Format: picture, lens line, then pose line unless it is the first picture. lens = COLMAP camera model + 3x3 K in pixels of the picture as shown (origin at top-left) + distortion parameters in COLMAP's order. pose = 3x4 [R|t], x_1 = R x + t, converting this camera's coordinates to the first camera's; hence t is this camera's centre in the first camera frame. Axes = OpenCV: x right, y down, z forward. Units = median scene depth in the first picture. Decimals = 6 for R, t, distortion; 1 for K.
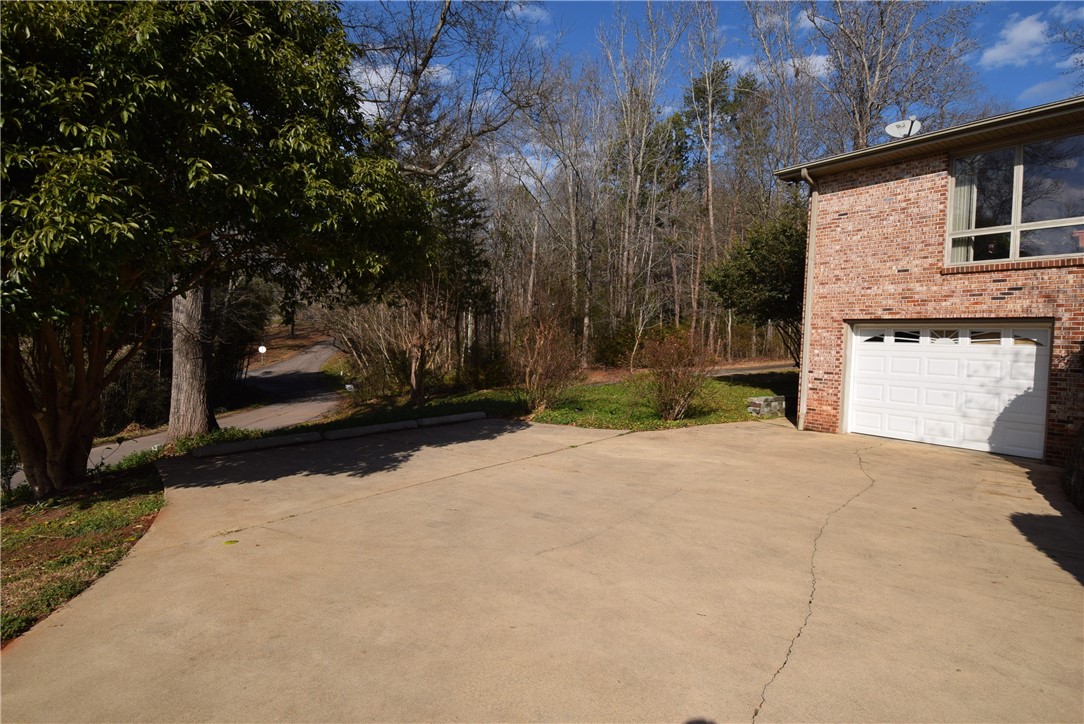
lens RADIAL K [[590.4, 0, 541.1], [0, 590.4, 362.4], [0, 0, 1]] dist [-0.000782, -0.000151]
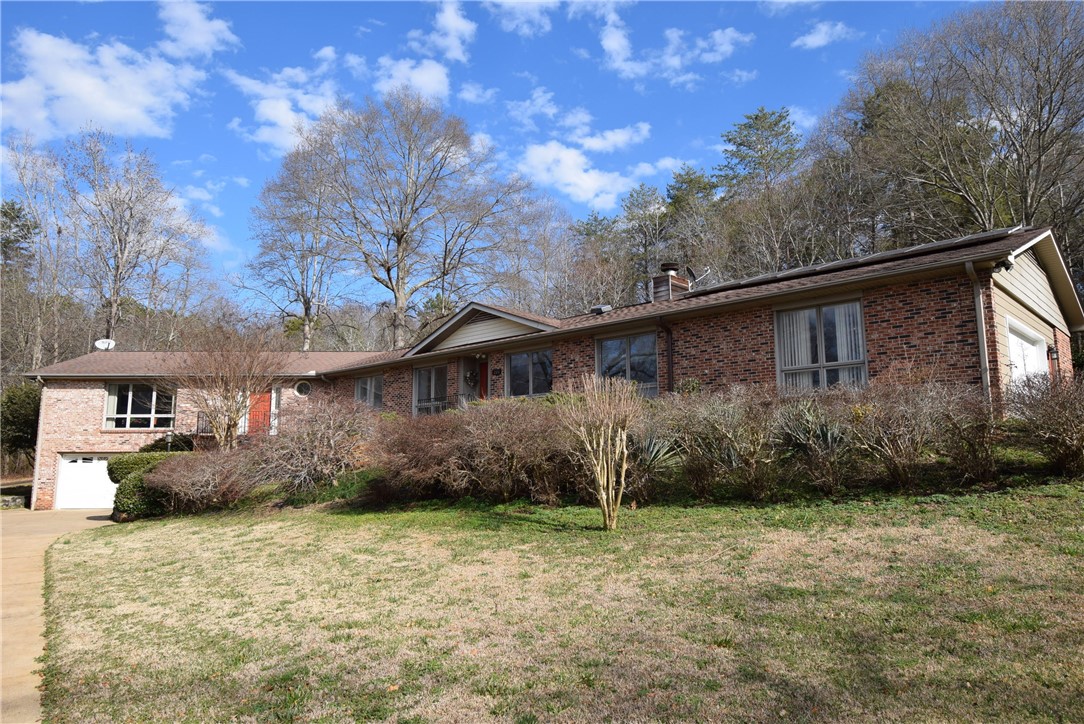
lens RADIAL K [[720.9, 0, 540.2], [0, 720.9, 360.4], [0, 0, 1]] dist [-0.007583, -0.003260]
pose [[0.557899, 0.088244, 0.825204, -0.639172], [0.049208, 0.989064, -0.139034, 0.041425], [-0.828449, 0.118173, 0.547456, -1.804711]]
